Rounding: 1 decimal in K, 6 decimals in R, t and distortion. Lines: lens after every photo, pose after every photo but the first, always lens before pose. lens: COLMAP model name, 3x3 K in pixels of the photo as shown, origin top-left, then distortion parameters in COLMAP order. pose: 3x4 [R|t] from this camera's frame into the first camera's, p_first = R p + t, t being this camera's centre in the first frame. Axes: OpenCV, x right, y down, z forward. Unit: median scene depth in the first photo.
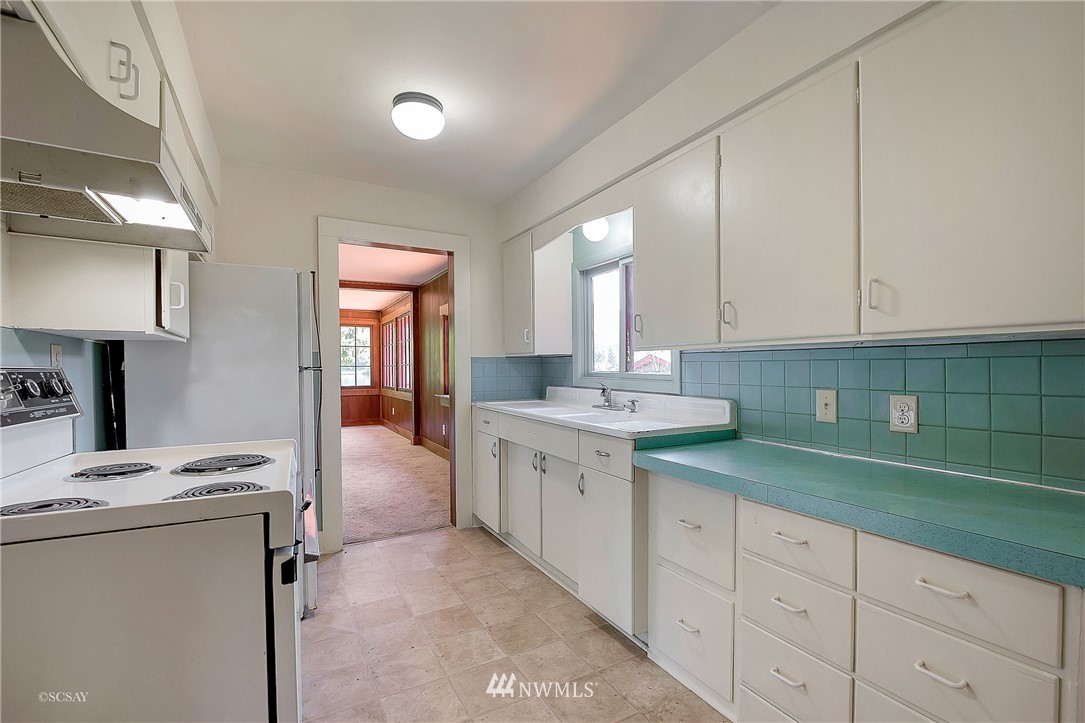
lens RADIAL K [[474.9, 0, 540.1], [0, 474.9, 371.0], [0, 0, 1]] dist [-0.001578, -0.000204]
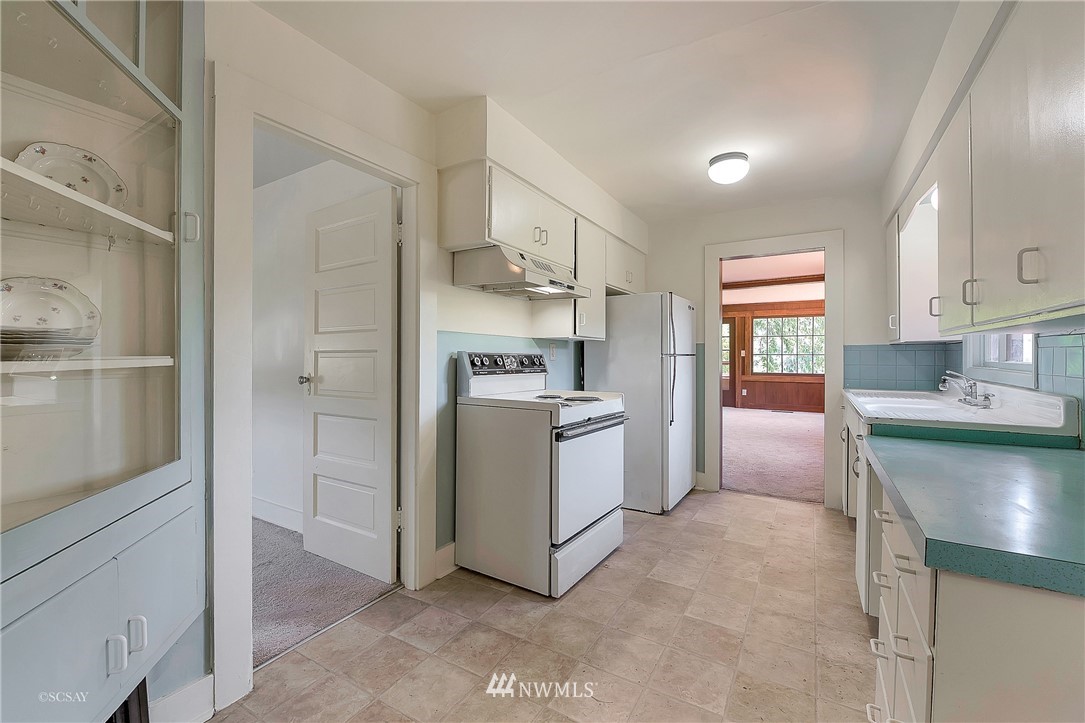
lens RADIAL K [[444.5, 0, 540.5], [0, 444.5, 360.4], [0, 0, 1]] dist [-0.009079, -0.002631]
pose [[0.496696, 0.012205, -0.867839, 0.585666], [-0.011550, 0.999906, 0.007452, 0.006510], [0.867848, 0.006322, 0.496790, -0.081031]]
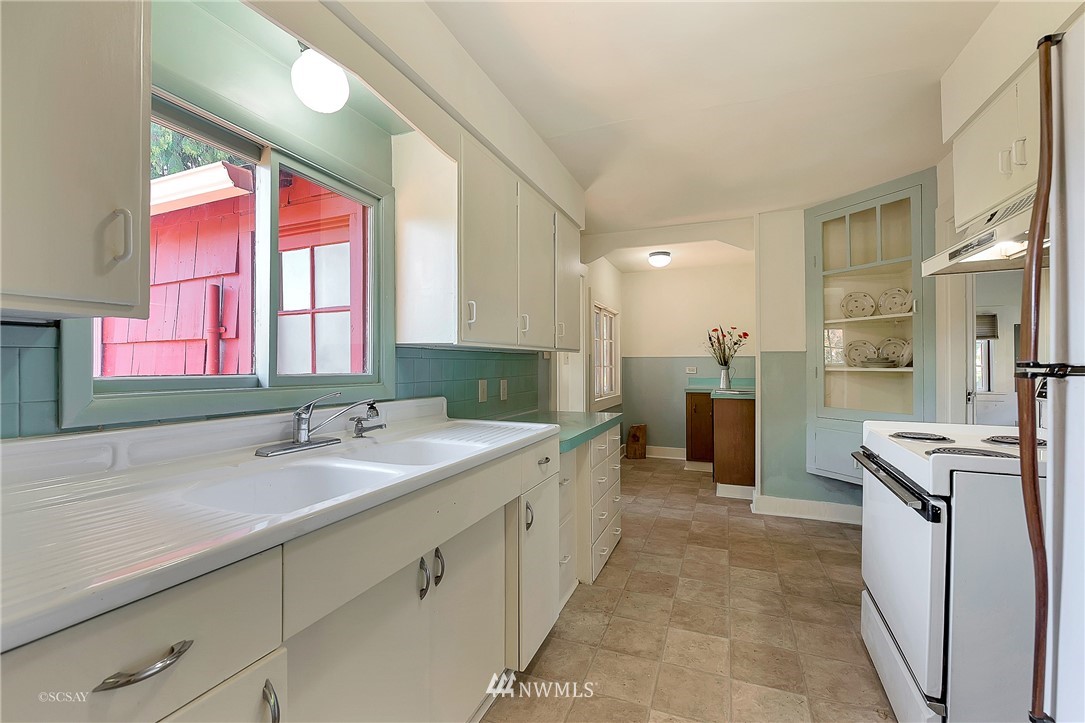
lens RADIAL K [[456.4, 0, 547.3], [0, 456.4, 359.1], [0, 0, 1]] dist [-0.011875, -0.000535]
pose [[-0.641731, 0.011081, 0.766850, -0.505743], [0.007591, 0.999938, -0.008096, -0.009982], [-0.766892, 0.000626, -0.641776, 1.465633]]
